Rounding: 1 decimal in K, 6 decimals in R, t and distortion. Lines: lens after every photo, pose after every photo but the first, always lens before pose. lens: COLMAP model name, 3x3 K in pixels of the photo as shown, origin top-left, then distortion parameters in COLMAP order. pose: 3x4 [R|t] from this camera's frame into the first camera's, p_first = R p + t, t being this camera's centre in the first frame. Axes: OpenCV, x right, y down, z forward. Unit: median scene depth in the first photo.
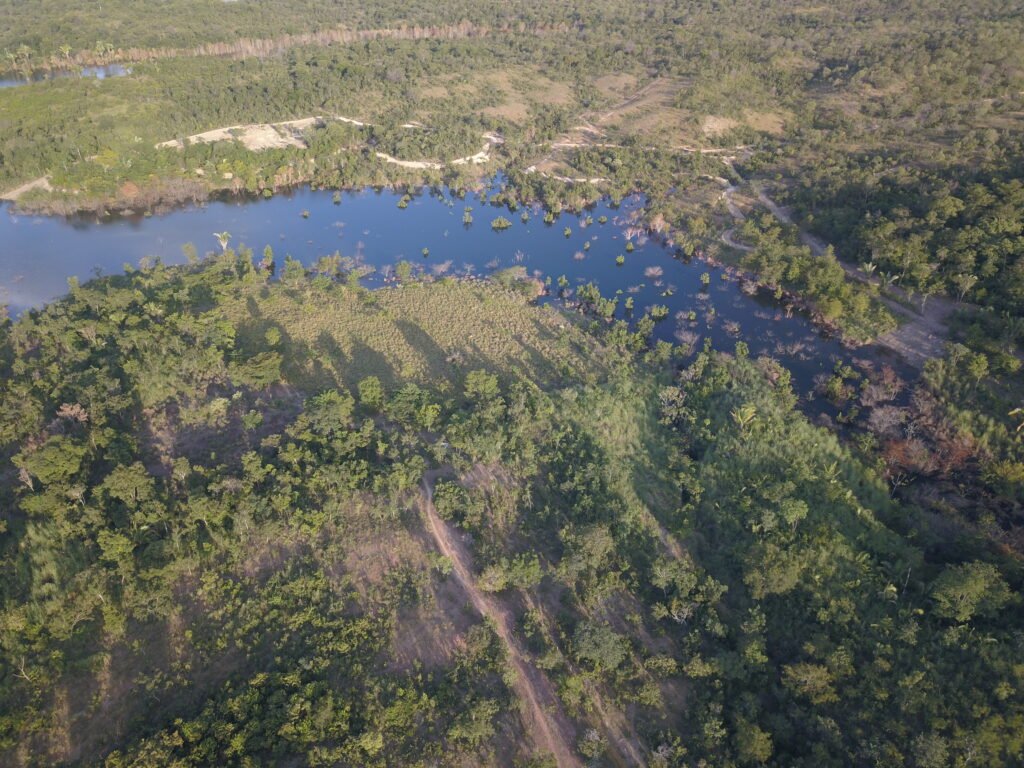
lens RADIAL K [[785.8, 0, 513.5], [0, 785.8, 388.2], [0, 0, 1]] dist [0.005034, 0.001339]
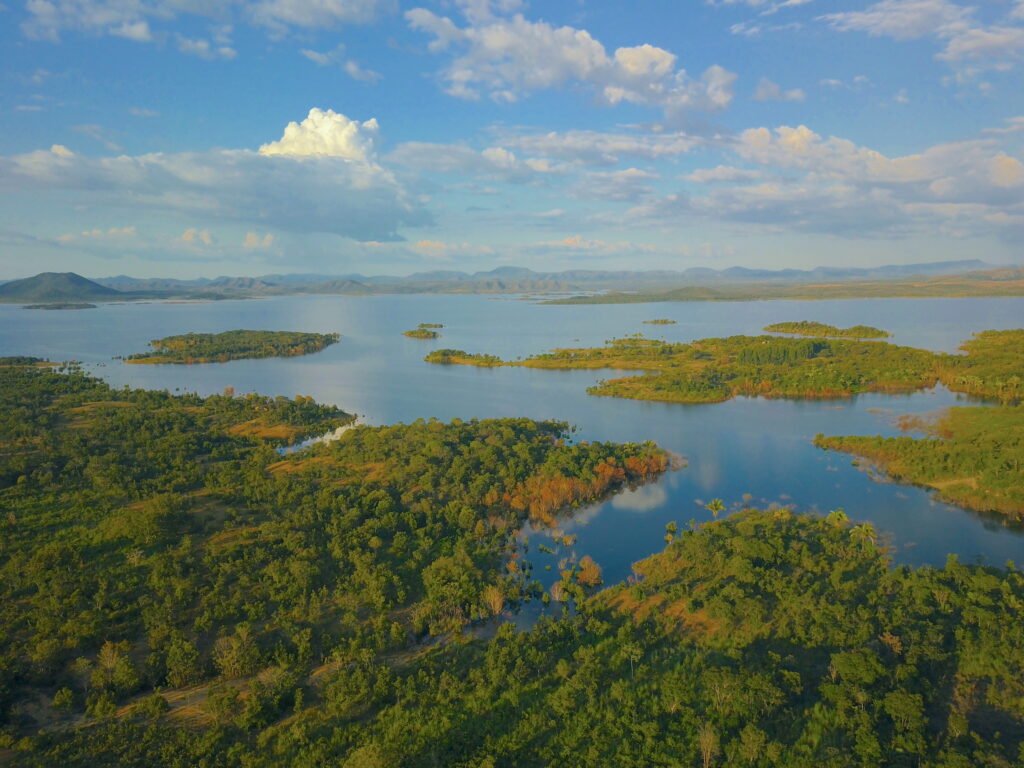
lens RADIAL K [[785.8, 0, 514.9], [0, 785.8, 387.3], [0, 0, 1]] dist [0.005034, 0.001339]
pose [[0.449314, 0.105485, -0.887125, 0.166179], [-0.444096, 0.887996, -0.119338, 0.079586], [0.775175, 0.447589, 0.445834, -0.098087]]
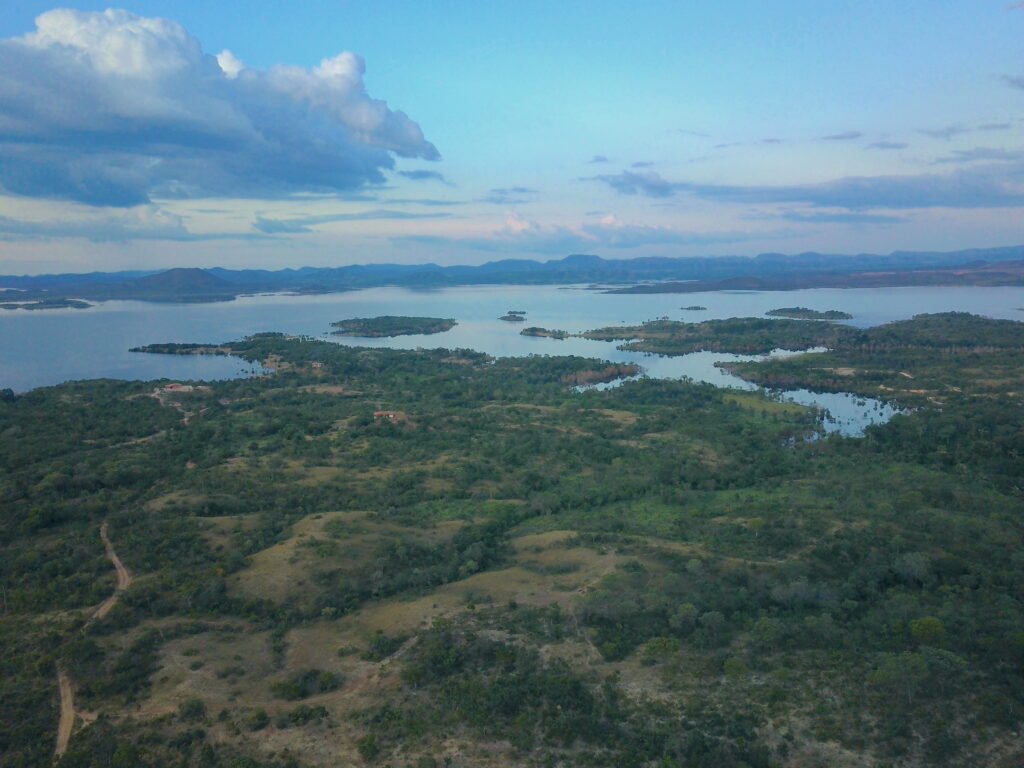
lens RADIAL K [[785.8, 0, 507.3], [0, 785.8, 385.3], [0, 0, 1]] dist [0.005034, 0.001339]
pose [[0.362050, 0.118221, -0.924632, 1.461281], [-0.455433, 0.887908, -0.064804, 0.344622], [0.813327, 0.444570, 0.375309, -0.658989]]
